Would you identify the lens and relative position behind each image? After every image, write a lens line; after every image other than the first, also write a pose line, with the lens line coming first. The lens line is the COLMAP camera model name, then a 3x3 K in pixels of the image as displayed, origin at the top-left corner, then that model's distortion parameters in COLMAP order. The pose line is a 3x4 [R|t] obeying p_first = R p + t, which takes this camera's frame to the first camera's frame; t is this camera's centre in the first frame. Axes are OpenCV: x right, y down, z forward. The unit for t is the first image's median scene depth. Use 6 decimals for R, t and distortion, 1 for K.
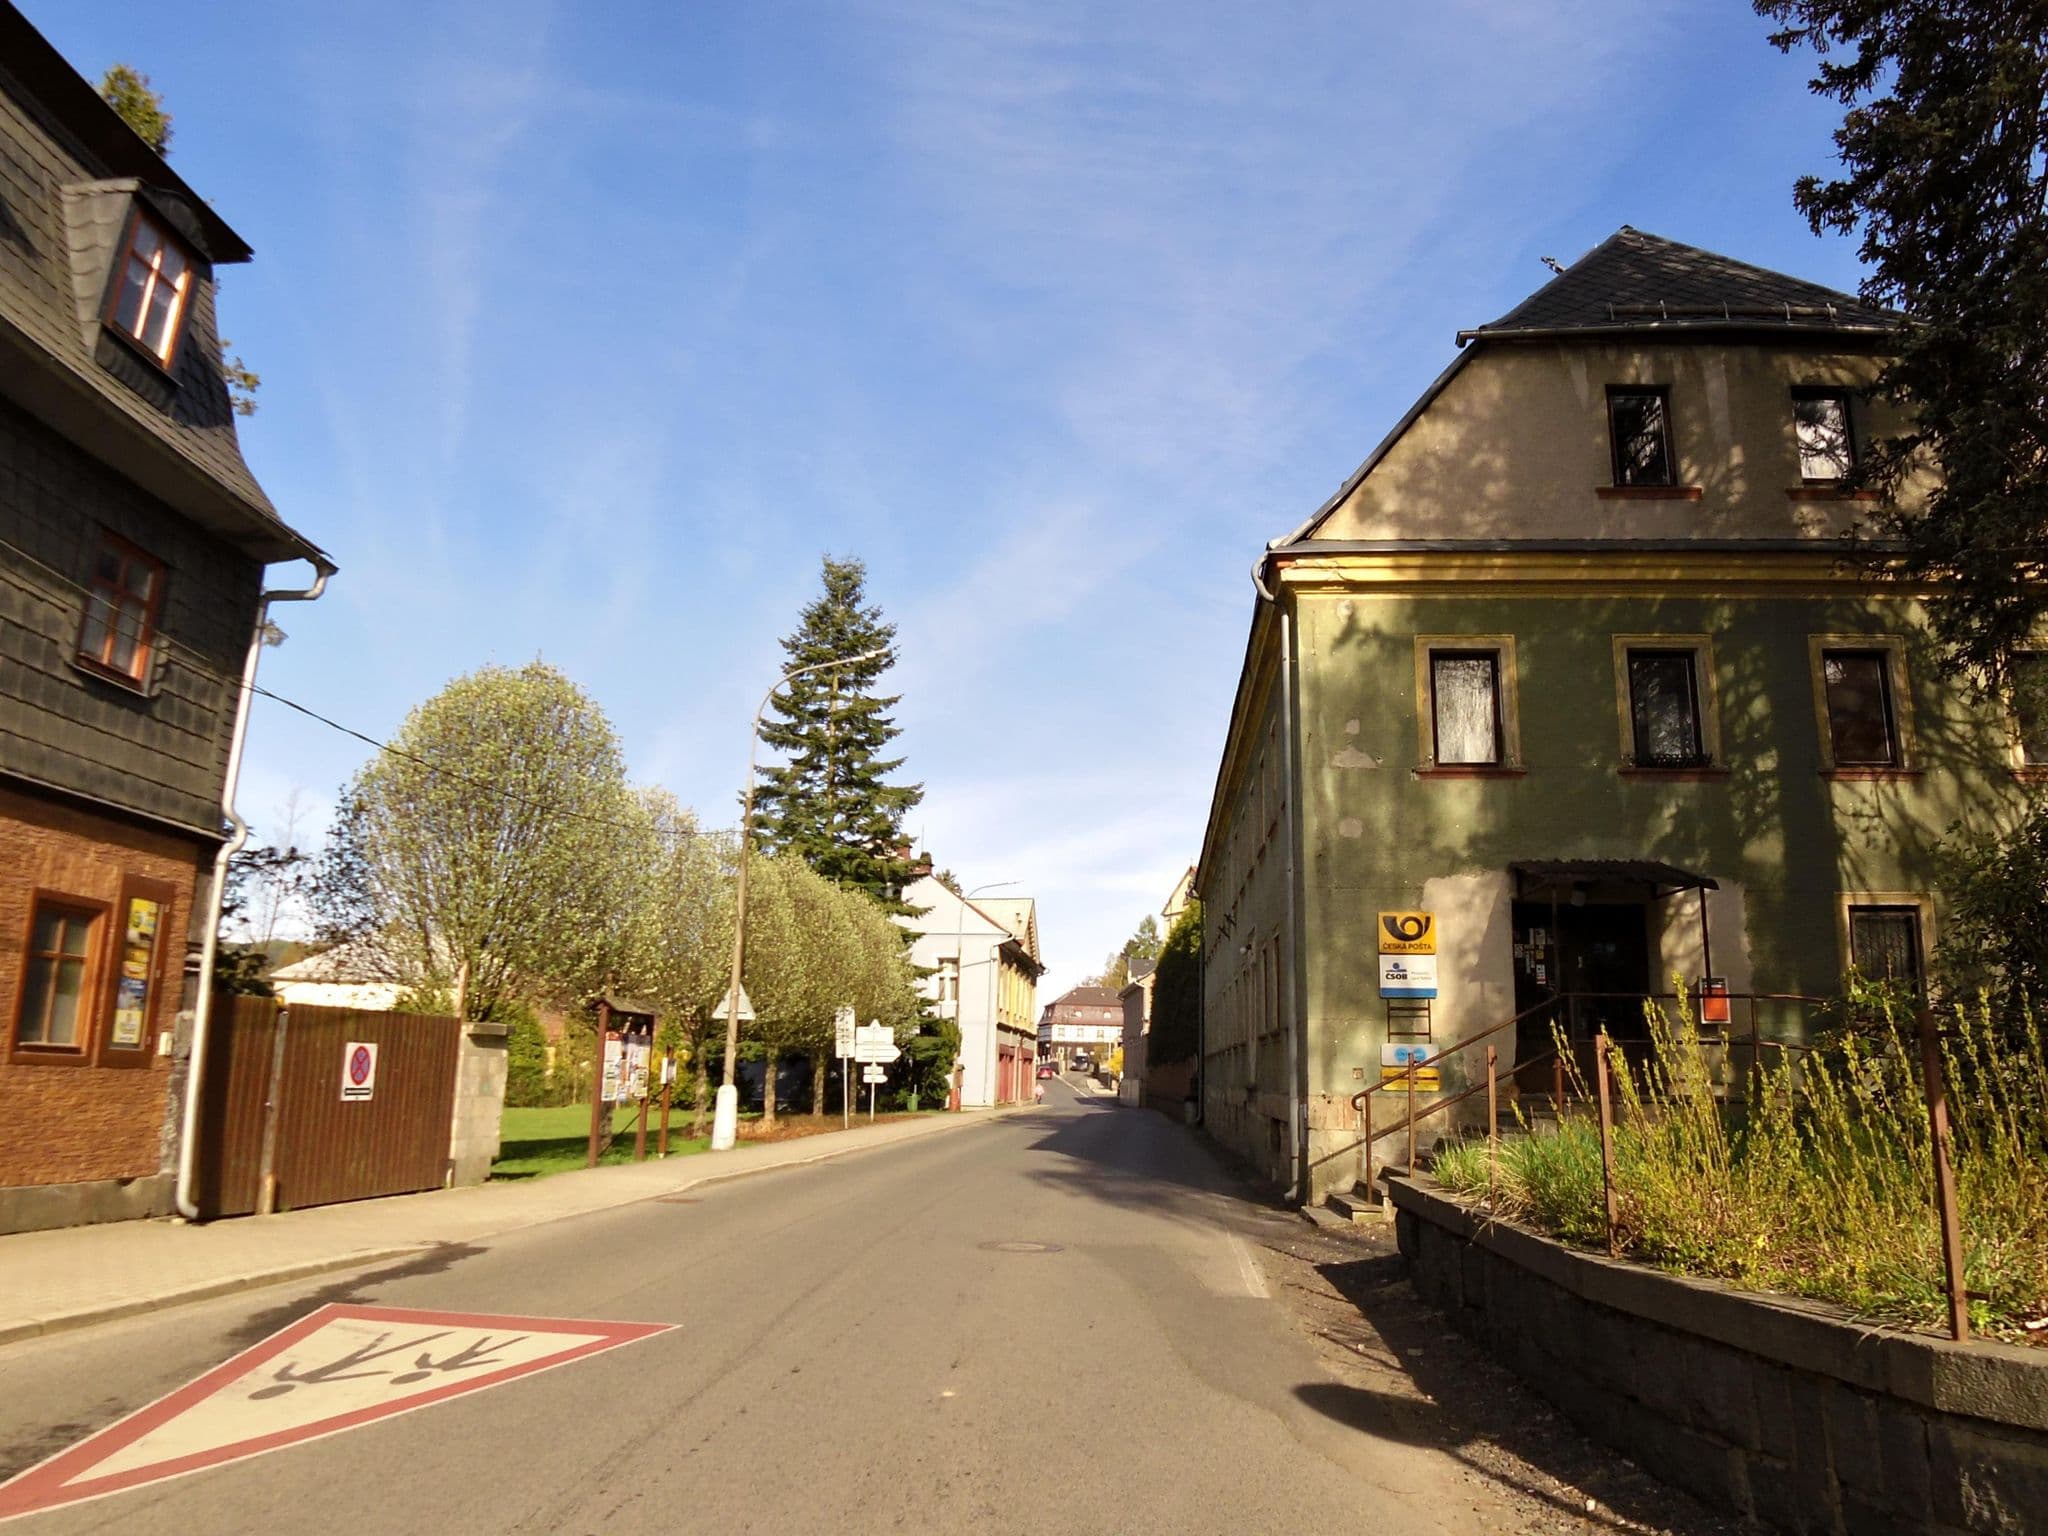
lens RADIAL K [[1368.8, 0, 1018.6], [0, 1368.8, 758.2], [0, 0, 1]] dist [-0.099317, -0.003662]
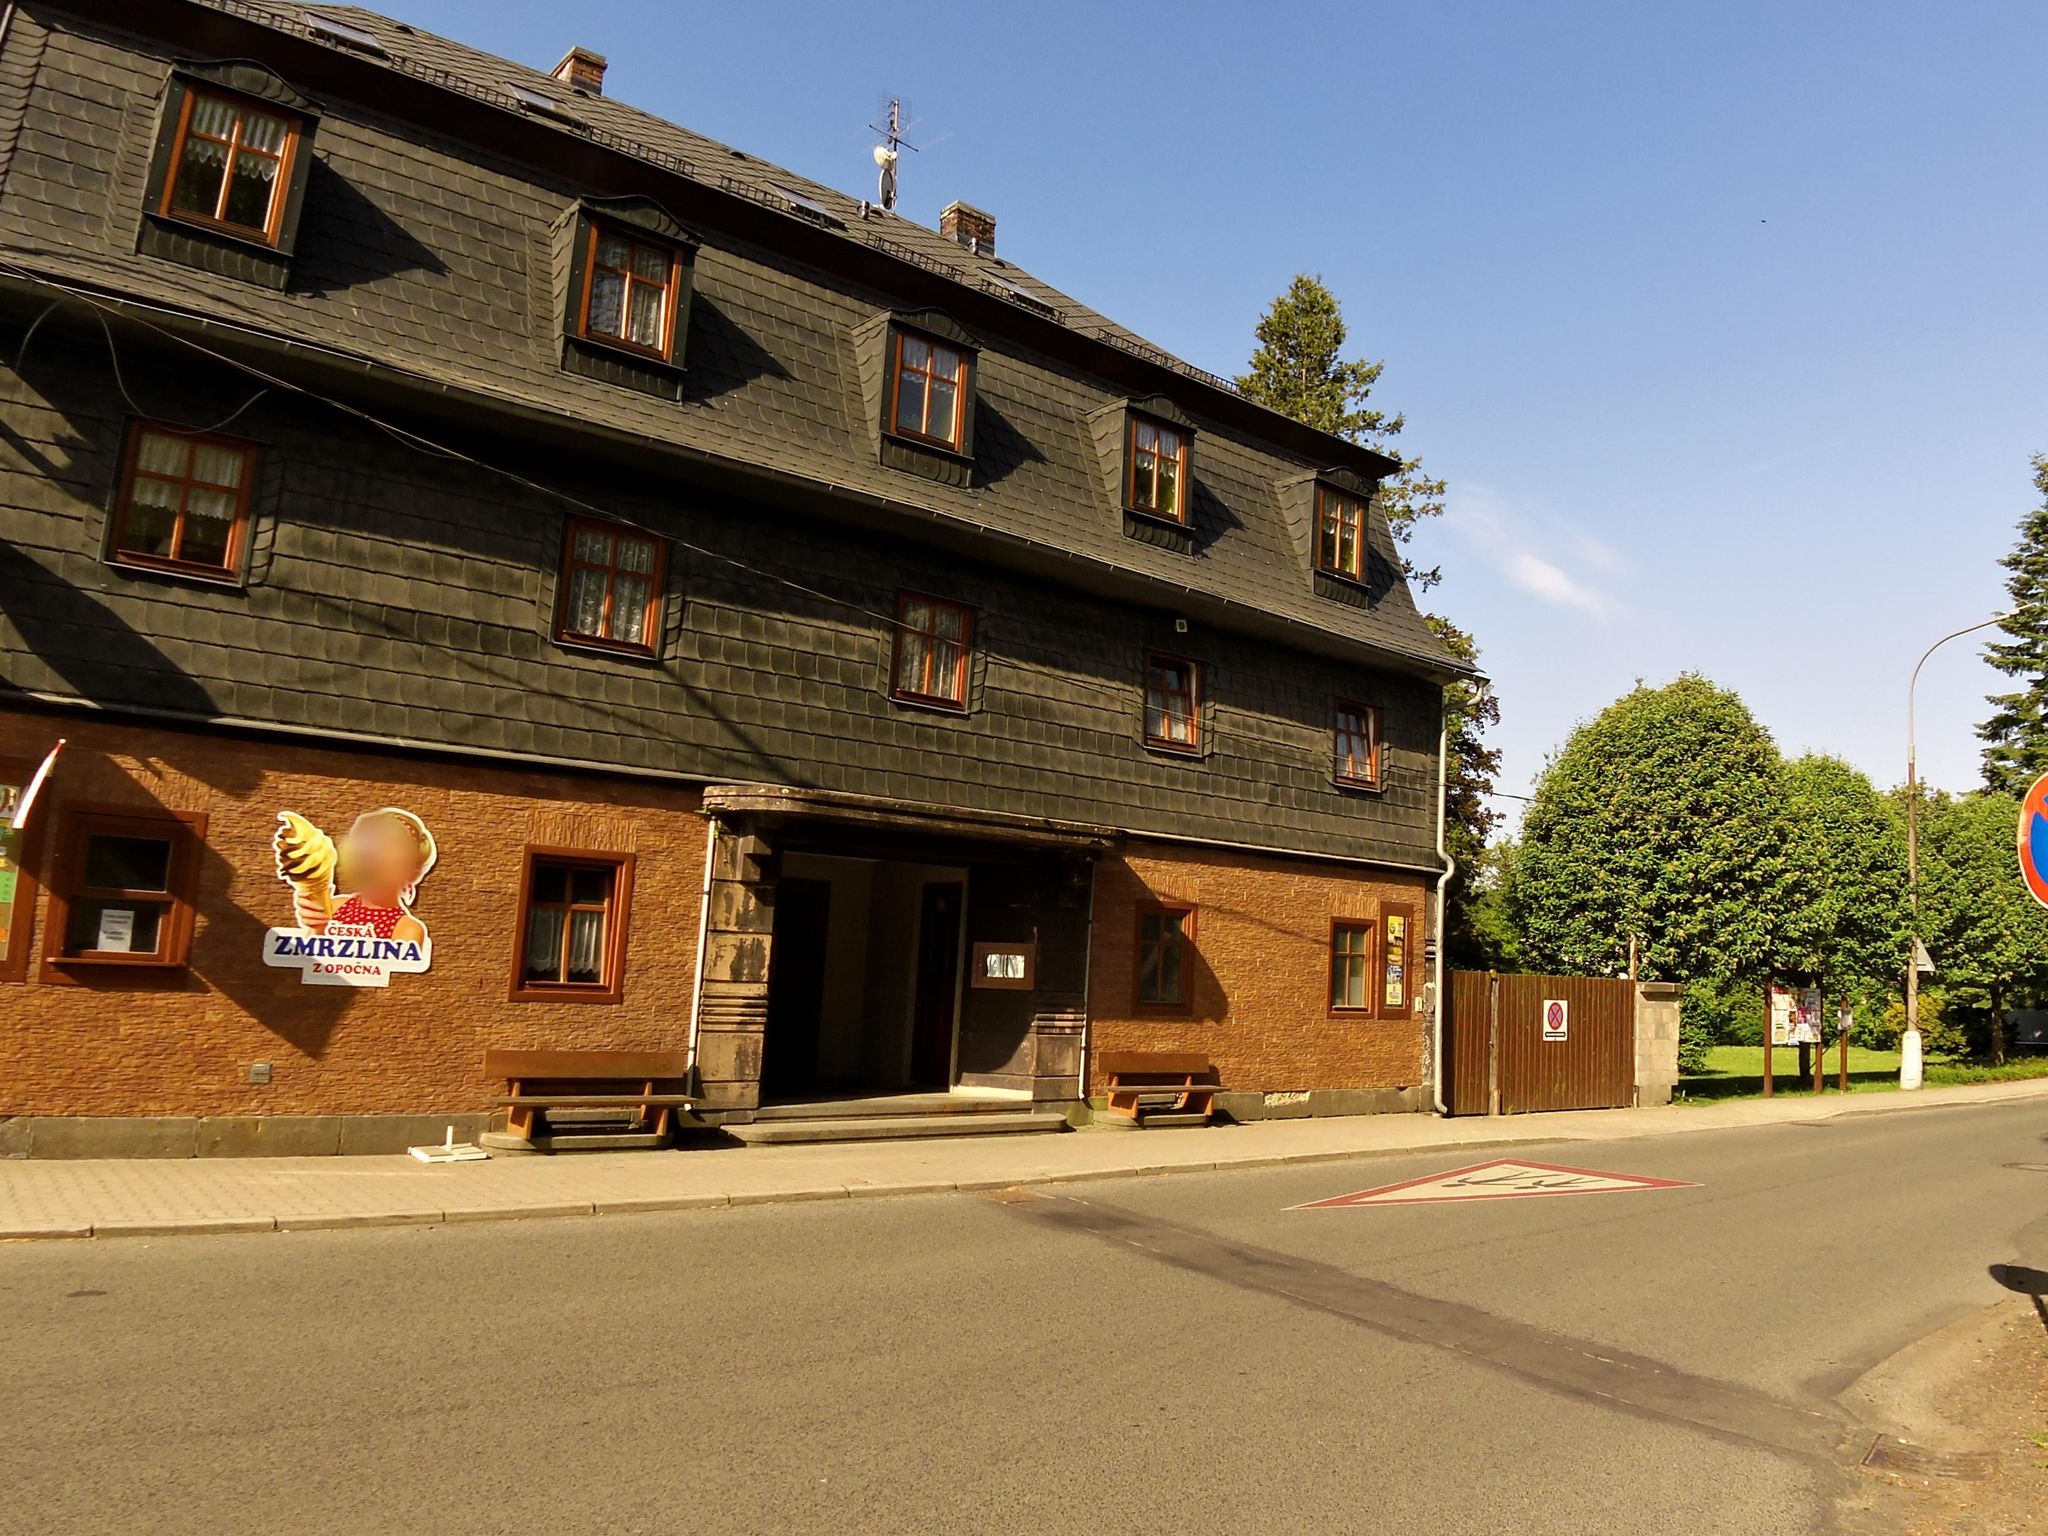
lens RADIAL K [[1368.8, 0, 1018.6], [0, 1368.8, 758.2], [0, 0, 1]] dist [-0.099317, -0.003662]
pose [[0.615557, -0.103637, -0.781249, 0.365835], [0.140278, 0.989894, -0.020788, -0.112210], [0.775508, -0.096796, 0.623874, -0.381504]]
